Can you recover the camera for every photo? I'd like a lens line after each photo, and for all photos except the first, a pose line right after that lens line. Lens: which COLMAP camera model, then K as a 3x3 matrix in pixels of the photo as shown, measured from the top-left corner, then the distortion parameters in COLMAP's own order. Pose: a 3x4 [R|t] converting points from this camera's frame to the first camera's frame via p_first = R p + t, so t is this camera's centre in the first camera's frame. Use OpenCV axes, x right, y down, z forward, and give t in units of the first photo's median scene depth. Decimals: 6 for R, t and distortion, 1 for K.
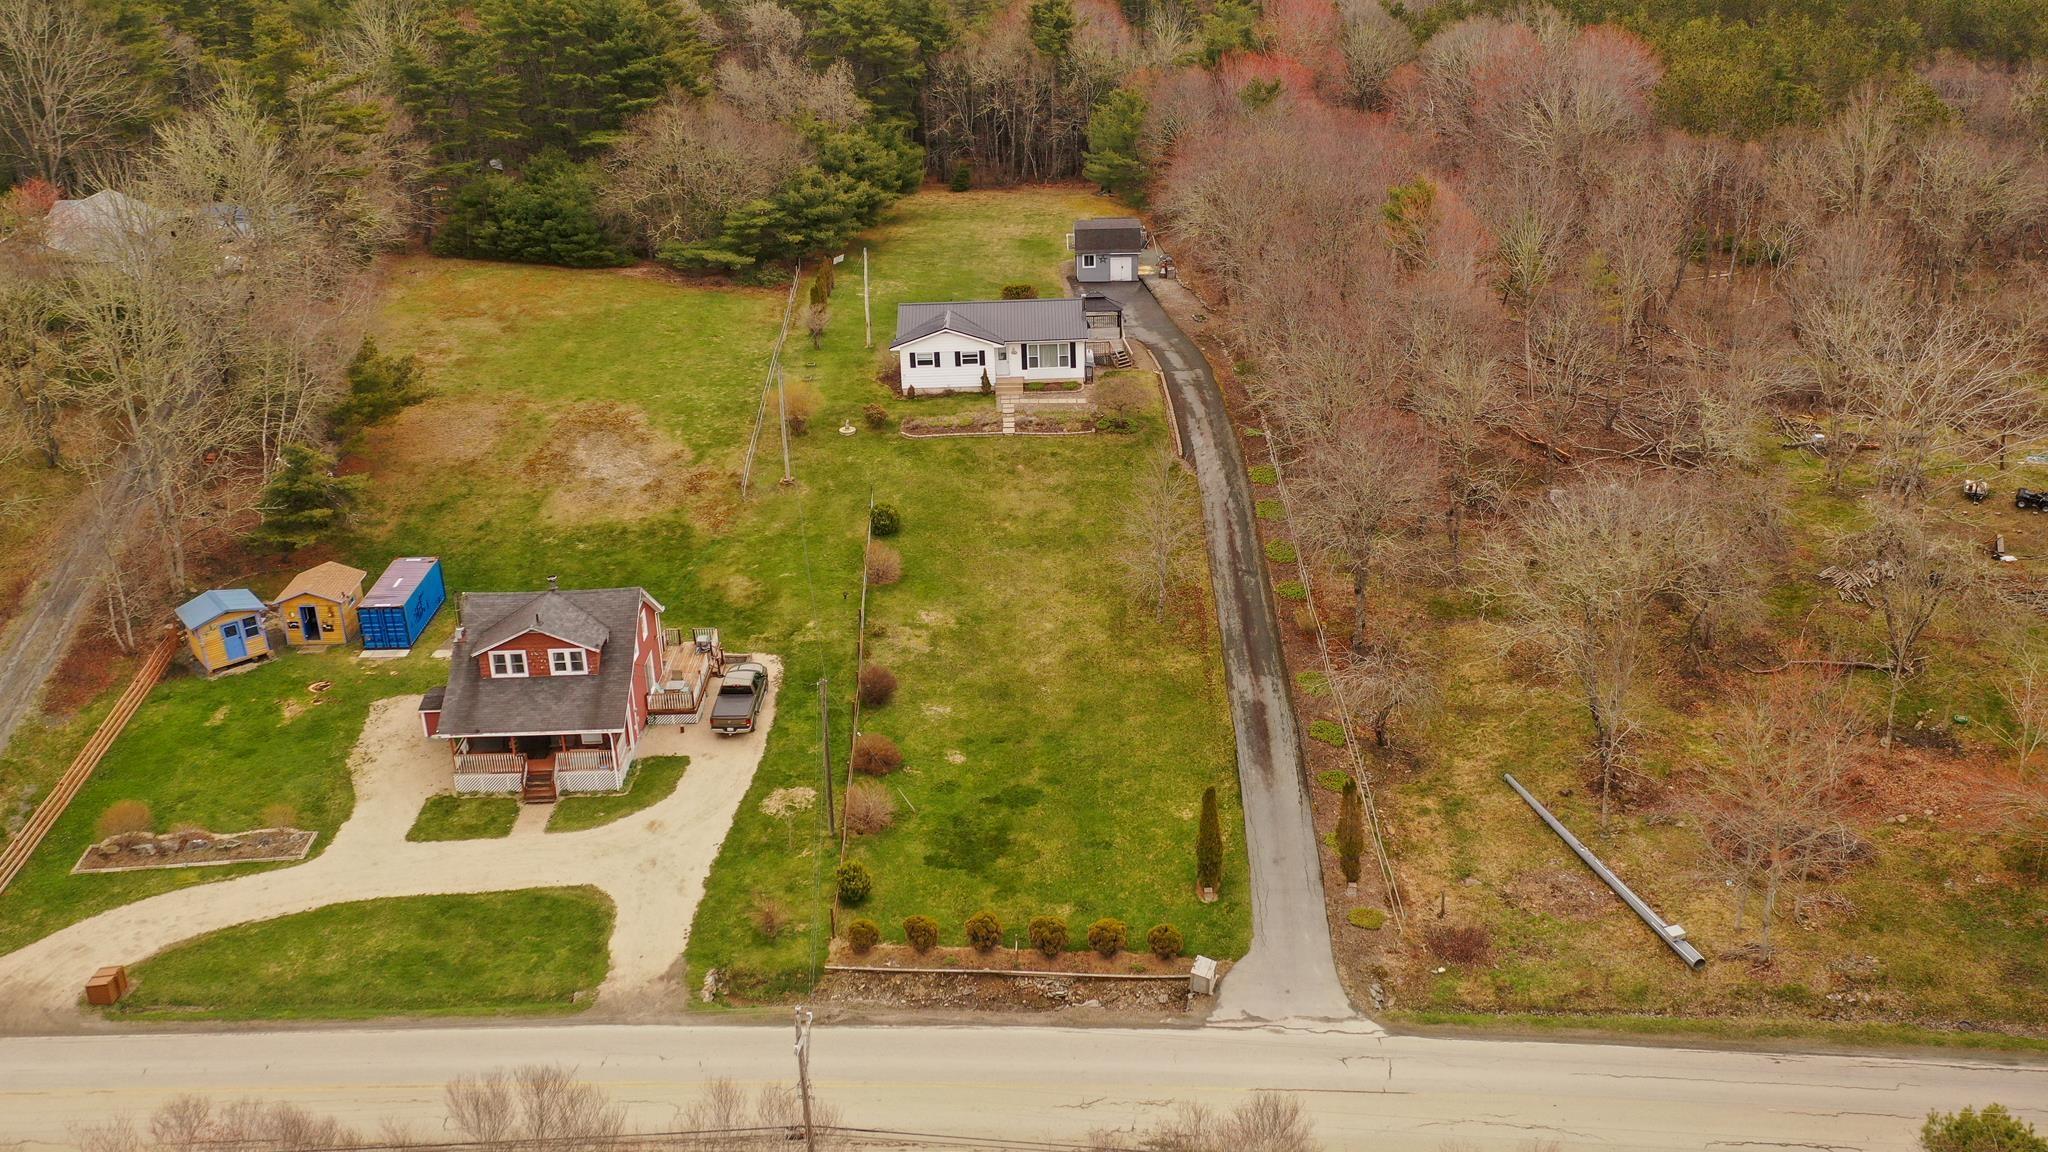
lens RADIAL K [[1671.3, 0, 1023.8], [0, 1671.3, 574.7], [0, 0, 1]] dist [0.001286, -0.000904]
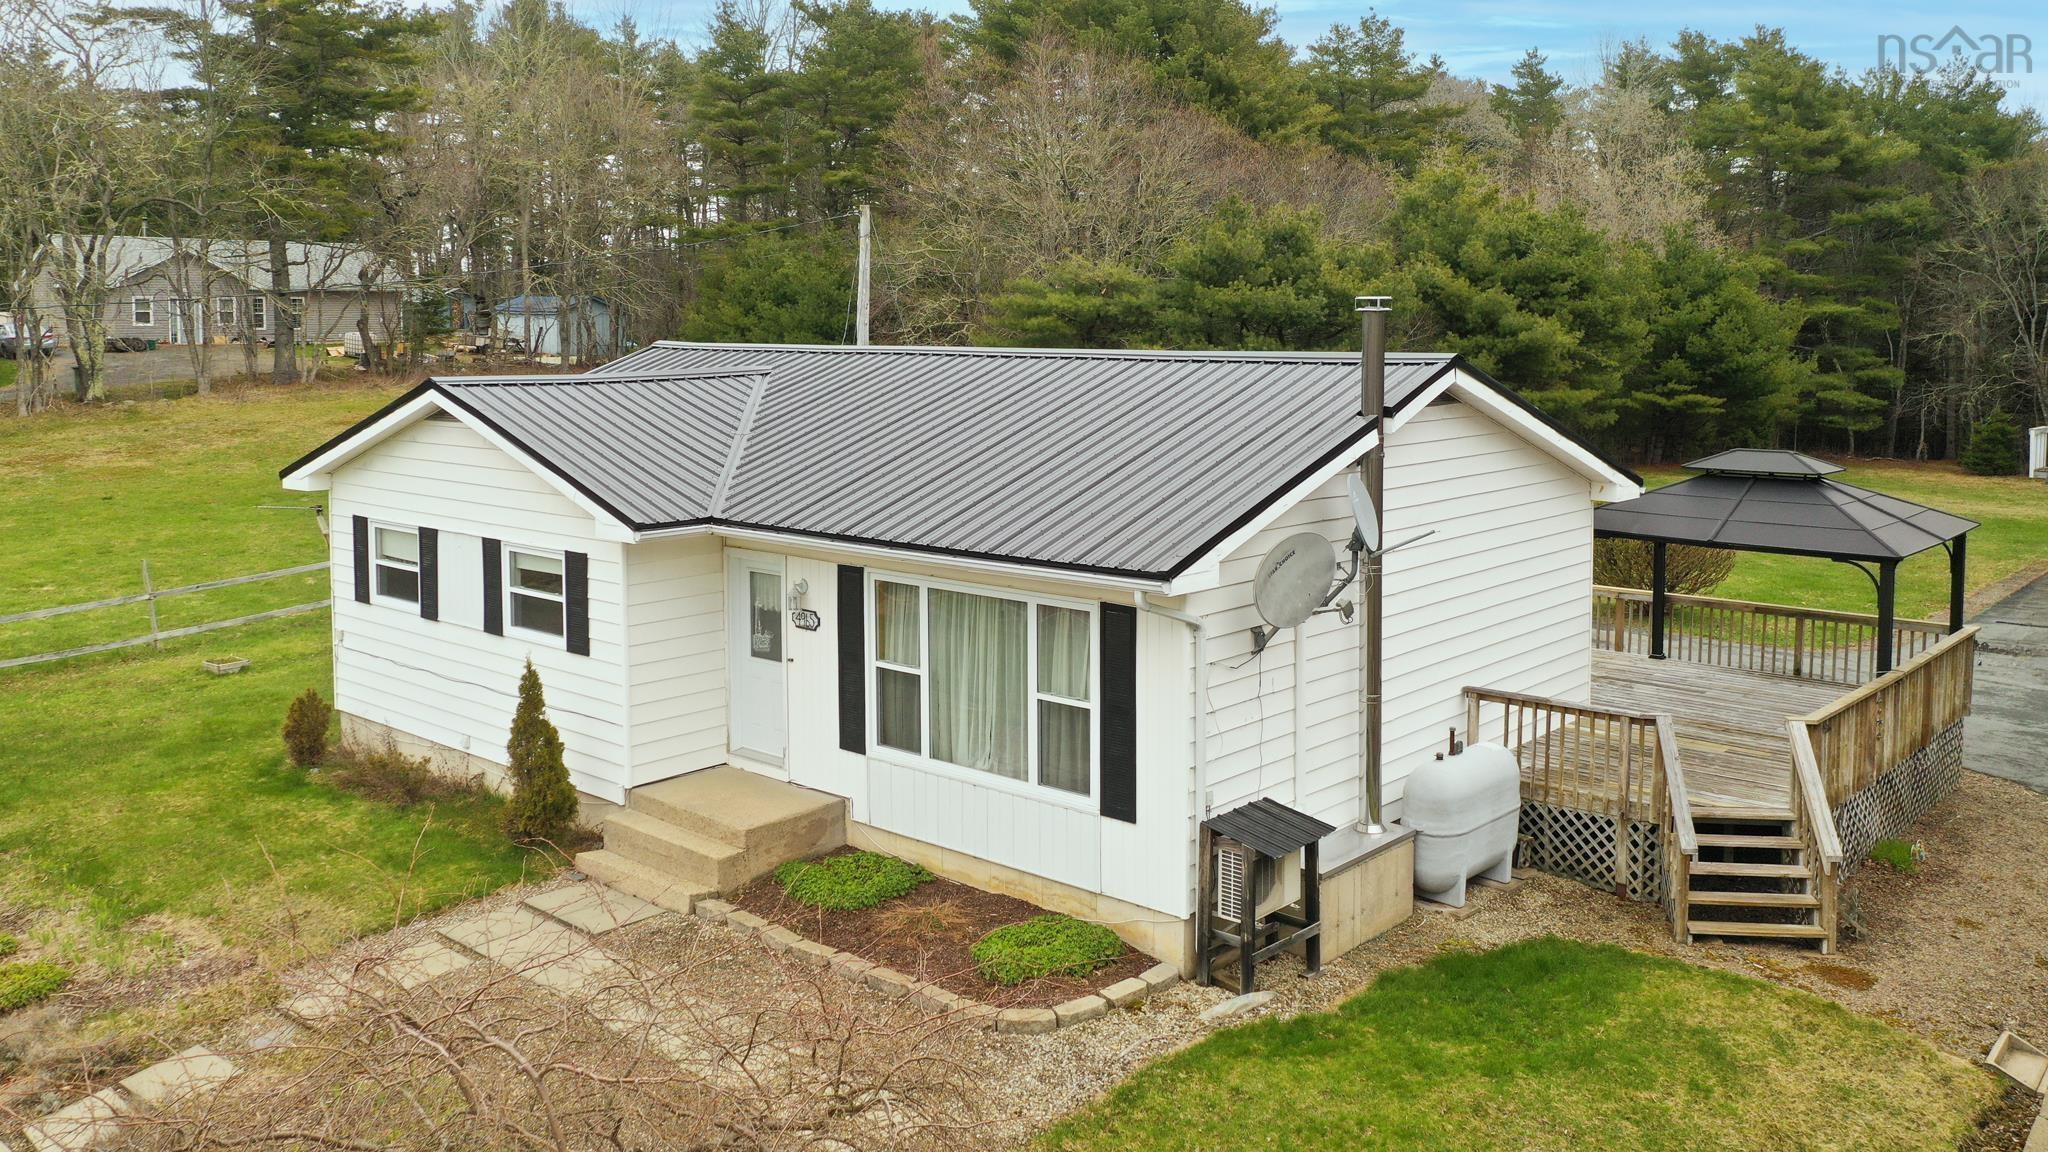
lens RADIAL K [[1671.3, 0, 1024.8], [0, 1671.3, 573.6], [0, 0, 1]] dist [0.001286, -0.000904]
pose [[0.751388, 0.138793, -0.645099, 0.101992], [-0.299504, 0.942859, -0.145995, -0.121840], [0.587974, 0.302909, 0.750022, 0.906298]]
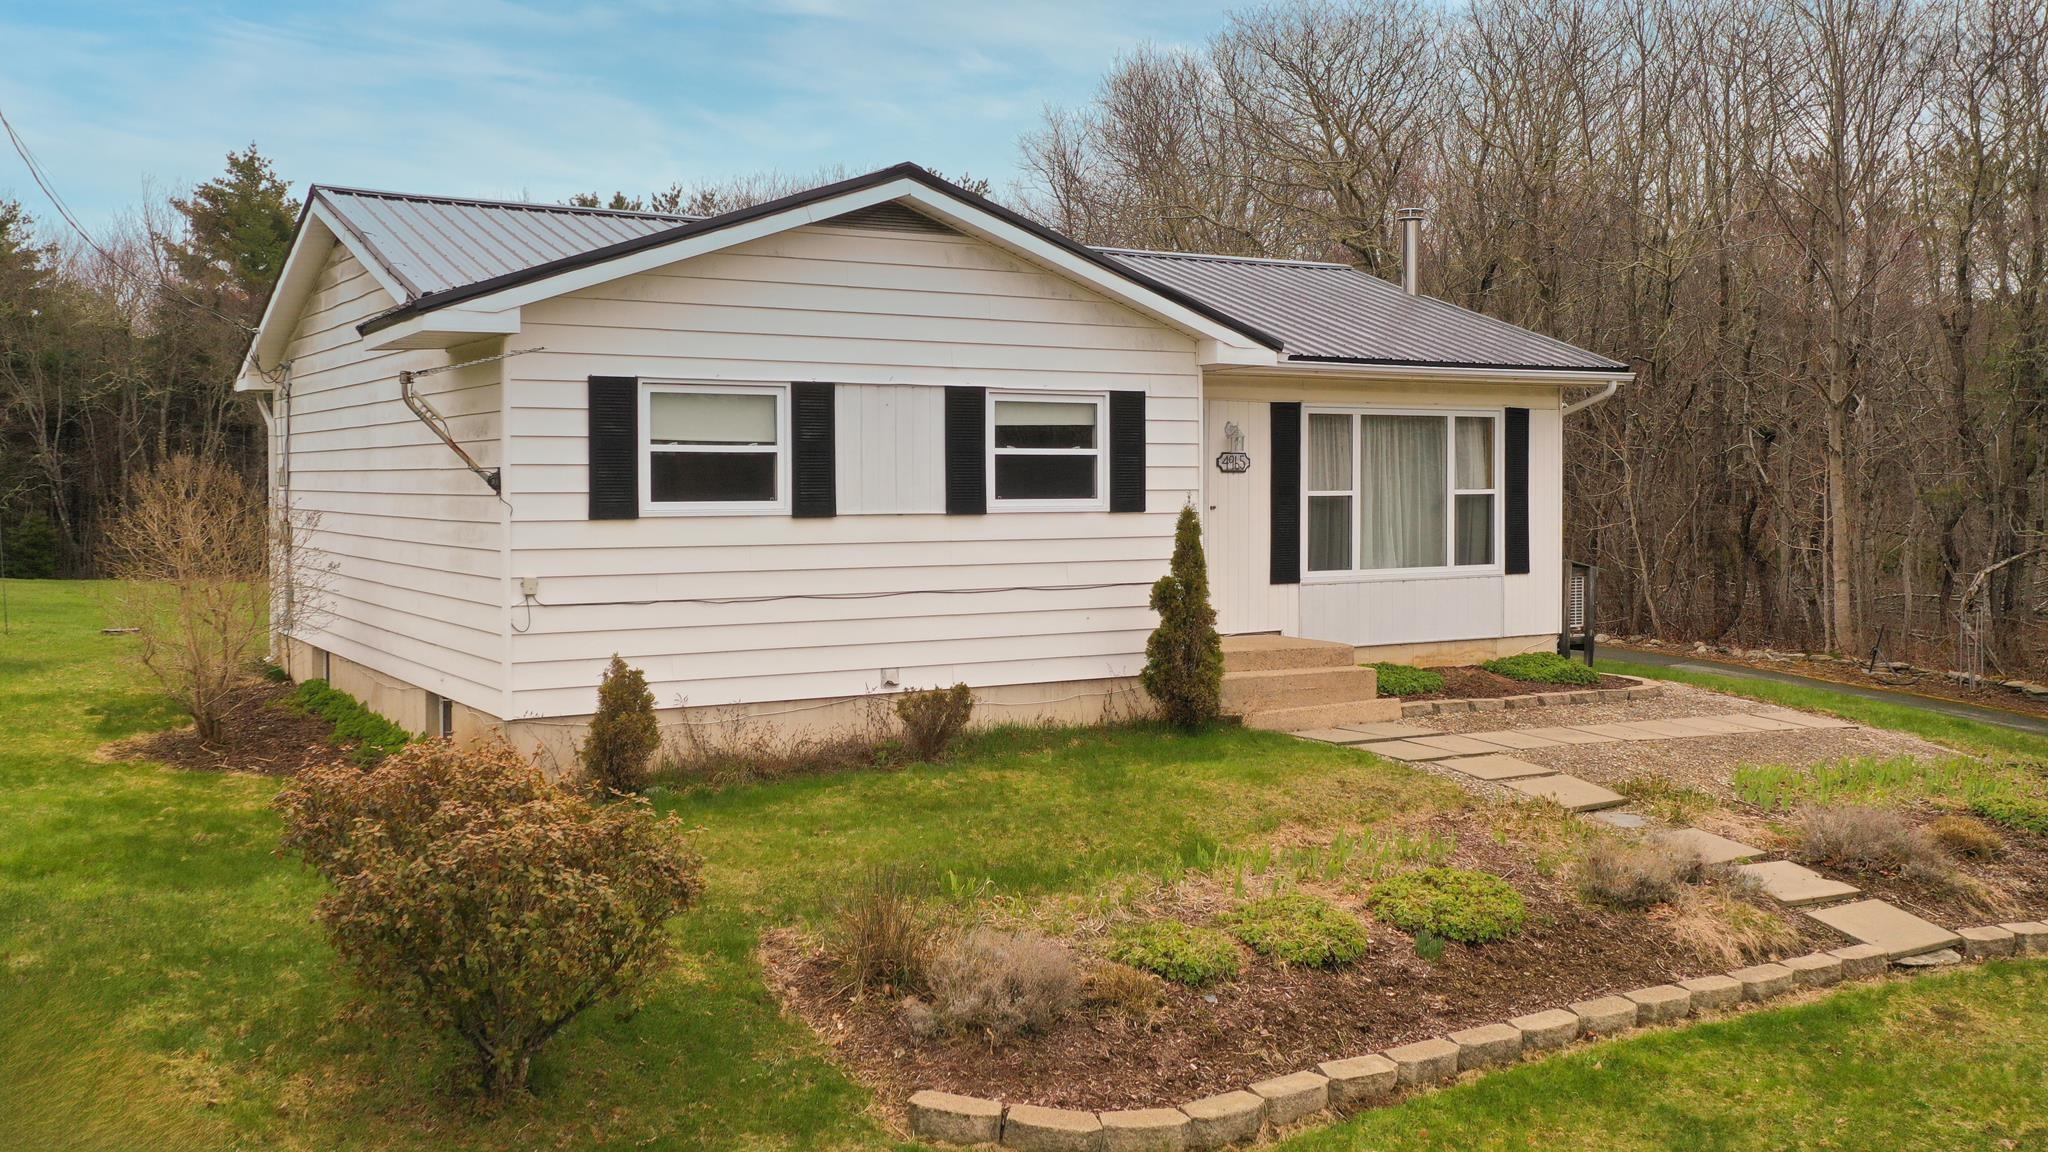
lens RADIAL K [[1896.4, 0, 1021.7], [0, 1896.4, 574.1], [0, 0, 1]] dist [0.001177, 0.000000]
pose [[0.829109, 0.010961, 0.558979, -0.112847], [0.206417, 0.923168, -0.324272, -0.075057], [-0.519586, 0.384240, 0.763145, 0.893057]]
